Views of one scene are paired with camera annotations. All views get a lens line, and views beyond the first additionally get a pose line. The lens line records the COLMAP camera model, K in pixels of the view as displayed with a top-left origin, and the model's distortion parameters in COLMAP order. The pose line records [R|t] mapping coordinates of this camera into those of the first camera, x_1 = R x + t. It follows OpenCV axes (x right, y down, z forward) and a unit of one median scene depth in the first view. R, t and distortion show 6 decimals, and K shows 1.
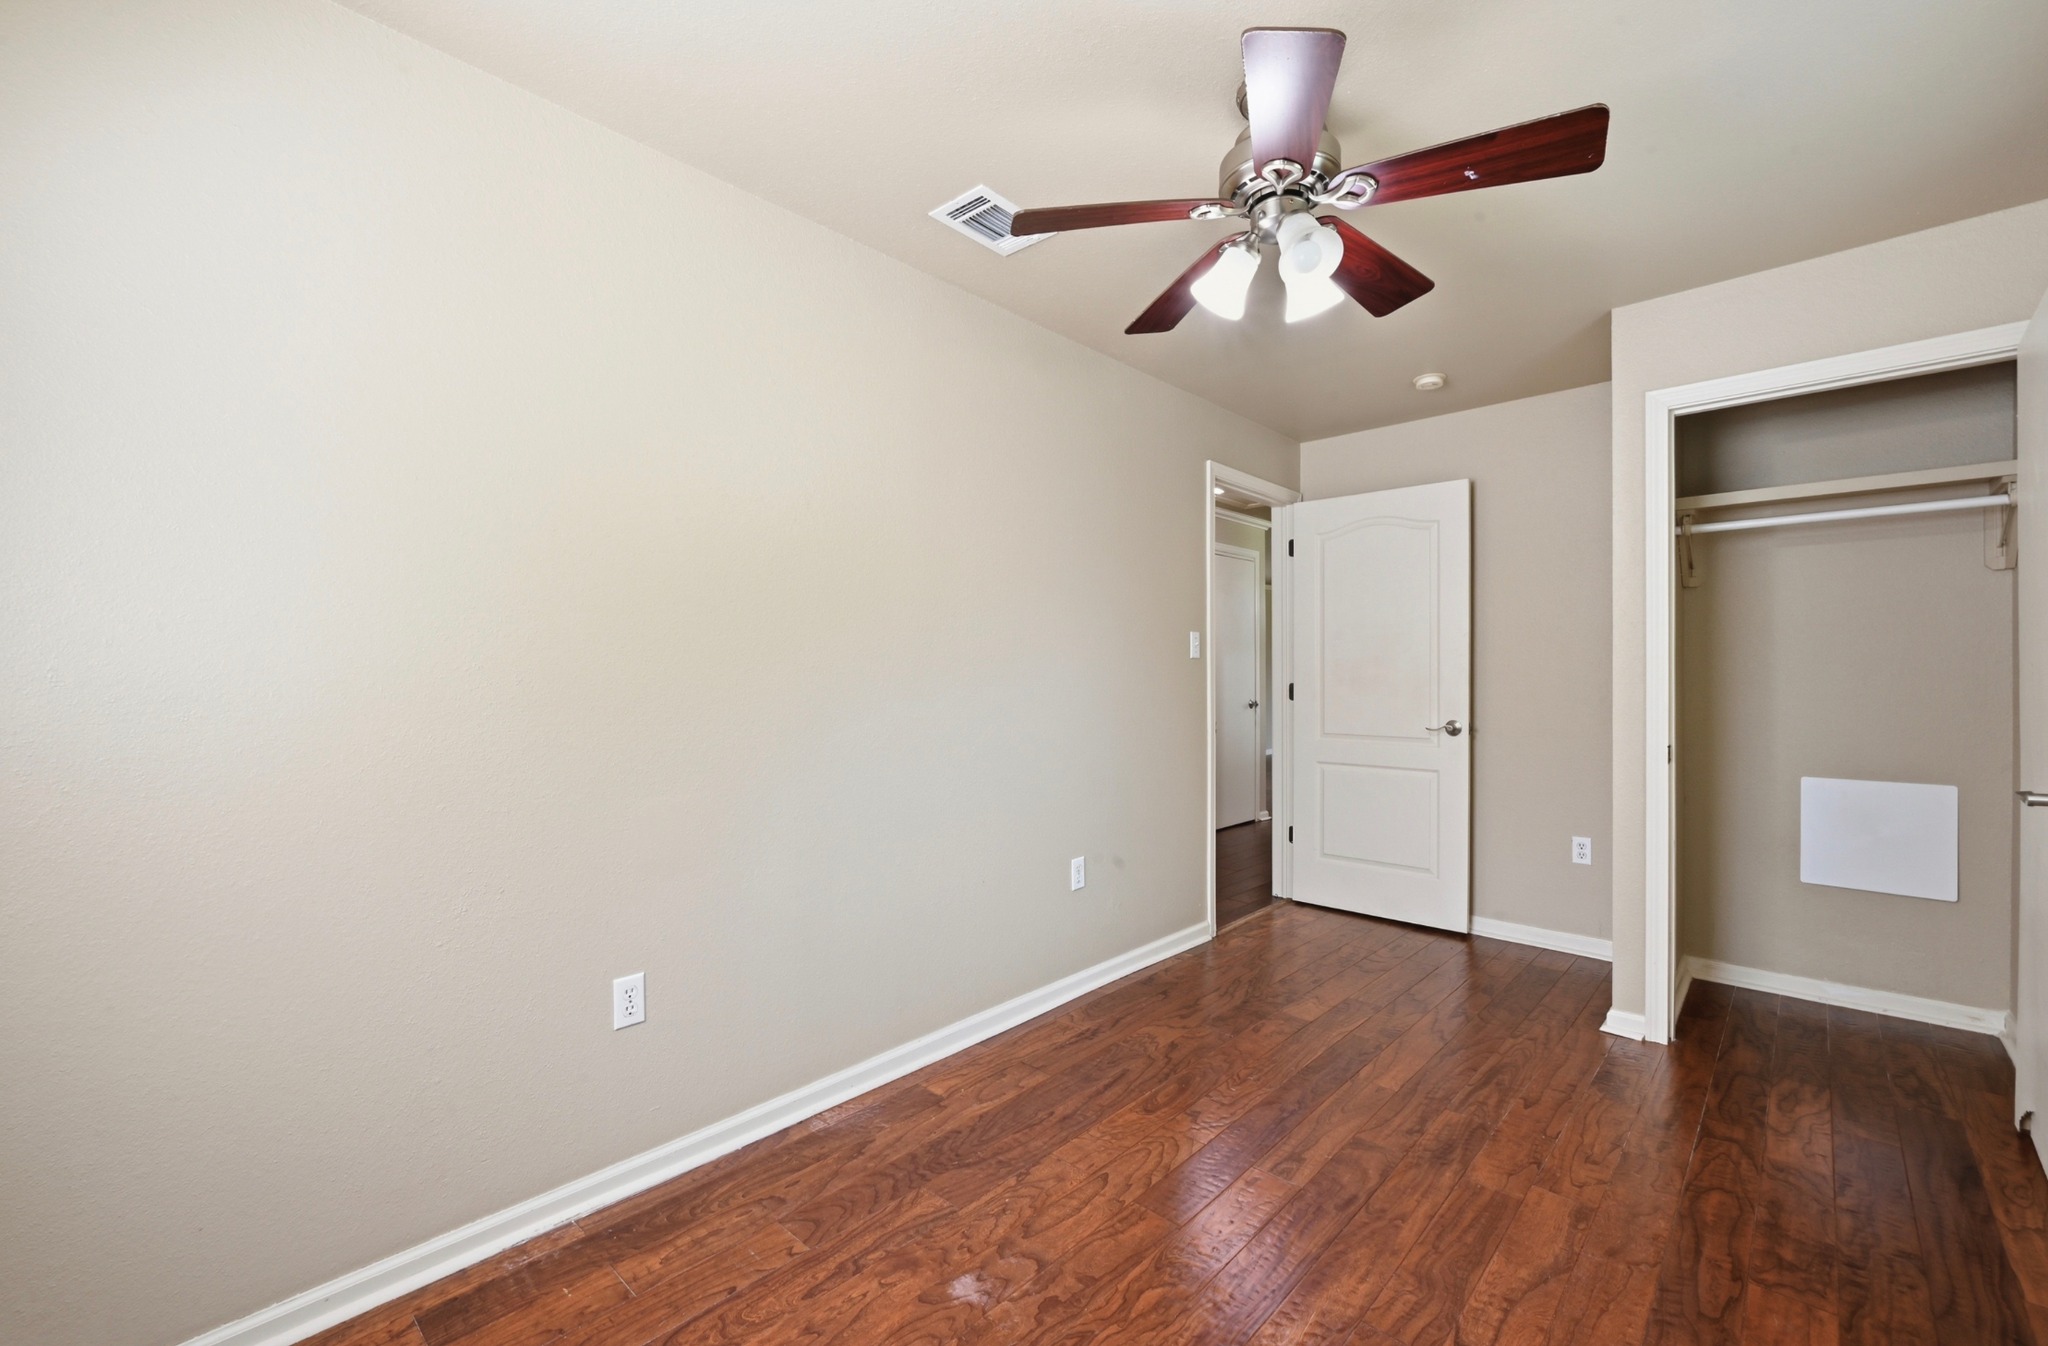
lens RADIAL K [[838.4, 0, 1024.5], [0, 838.4, 673.4], [0, 0, 1]] dist [0.000075, 0.000085]
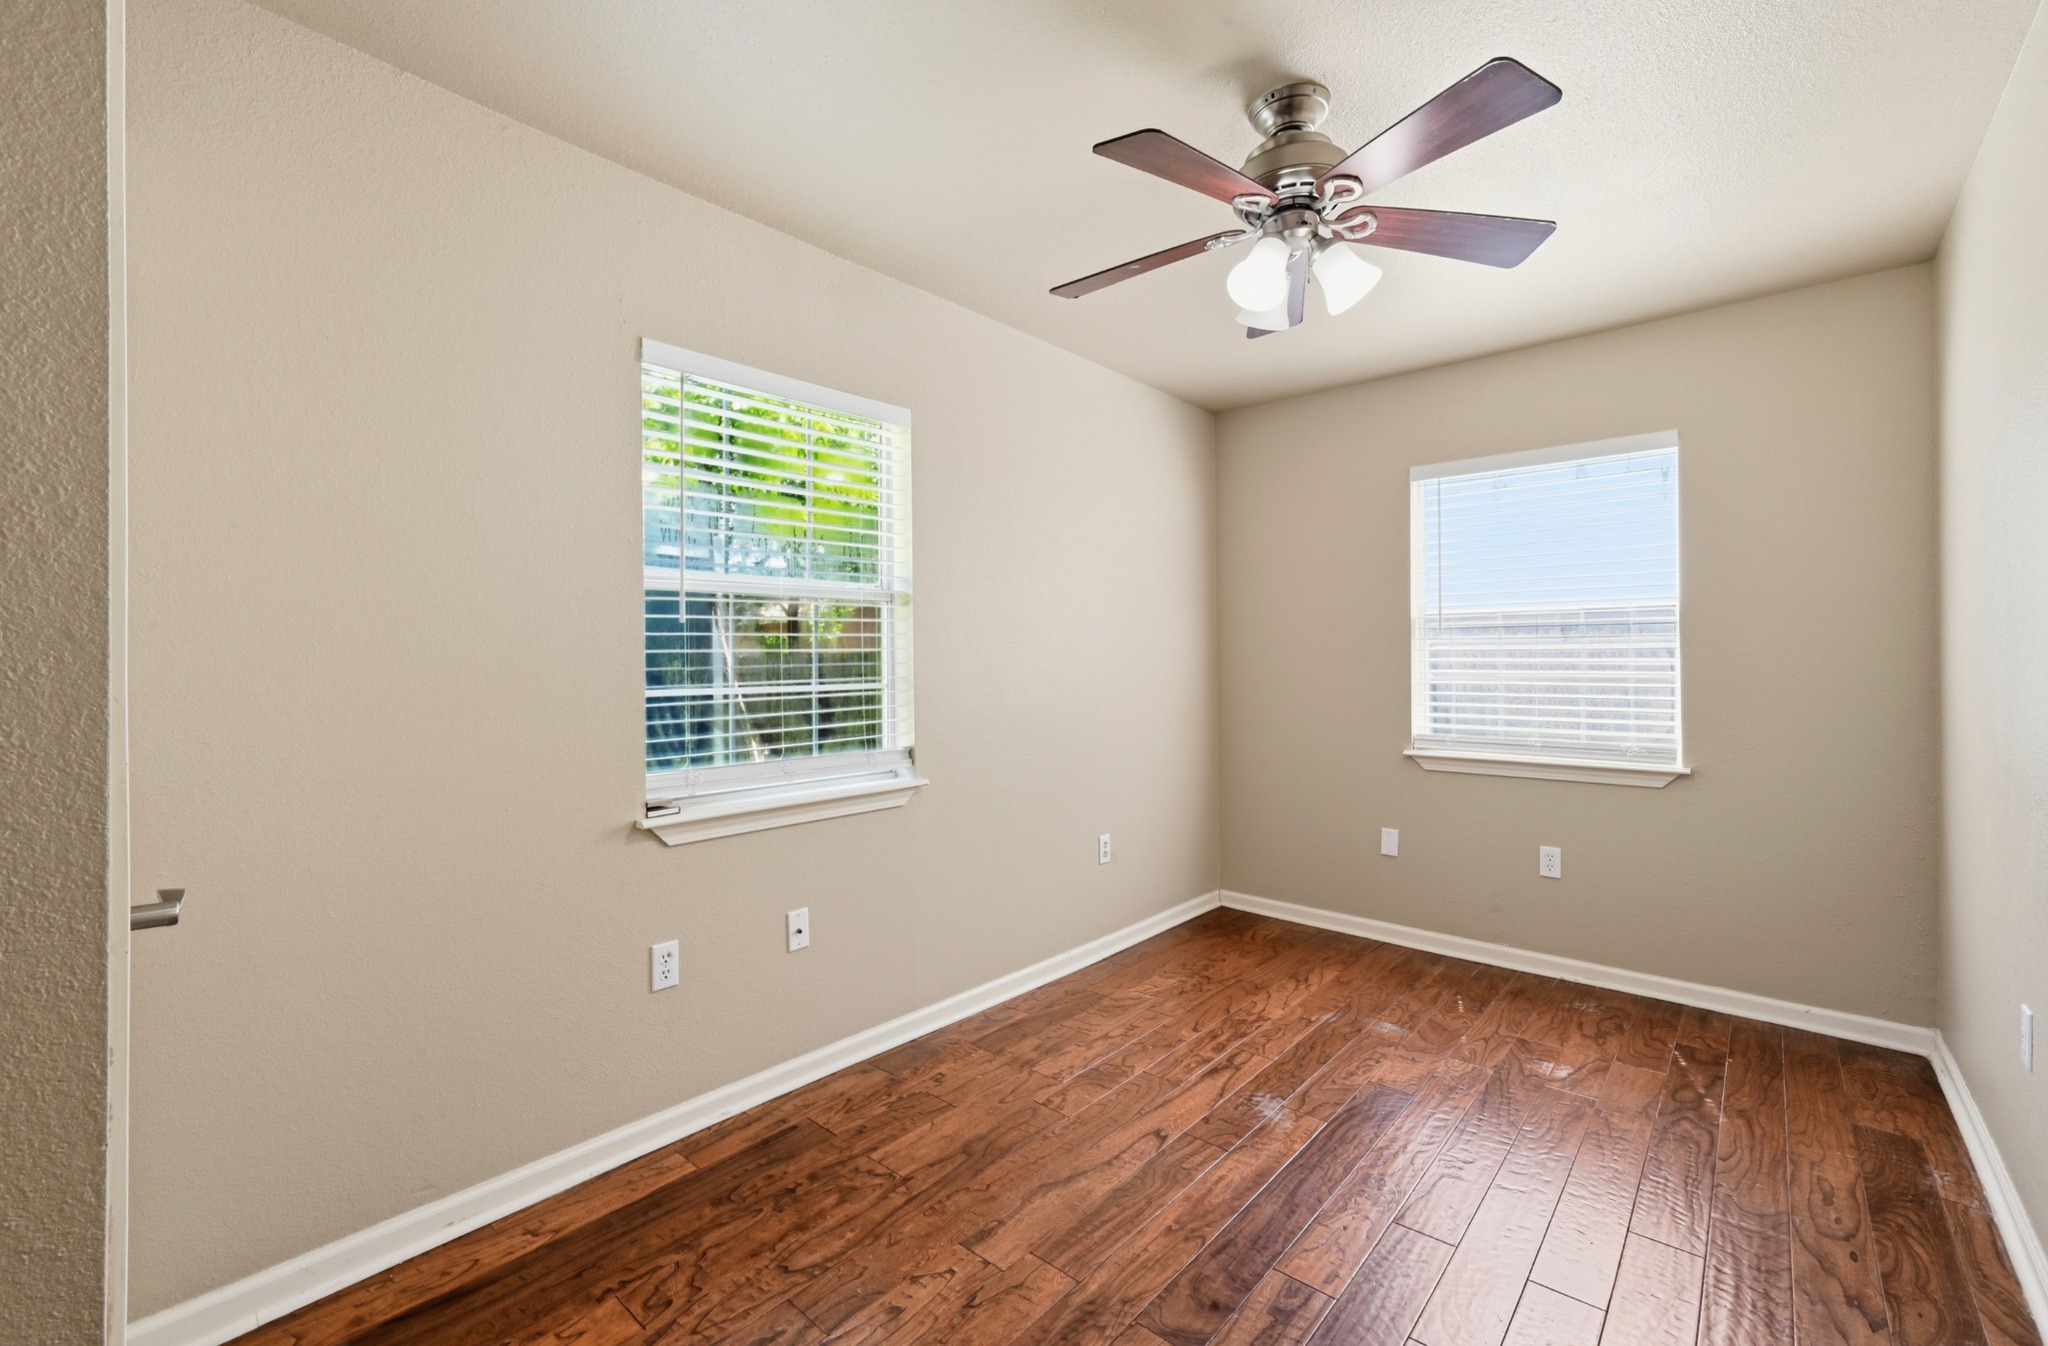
lens RADIAL K [[838.4, 0, 1023.9], [0, 838.4, 664.8], [0, 0, 1]] dist [0.000075, 0.000085]
pose [[-0.999514, -0.001744, -0.031125, 0.658523], [-0.001804, 0.999997, 0.001886, -0.003865], [0.031121, 0.001941, -0.999514, 1.985643]]
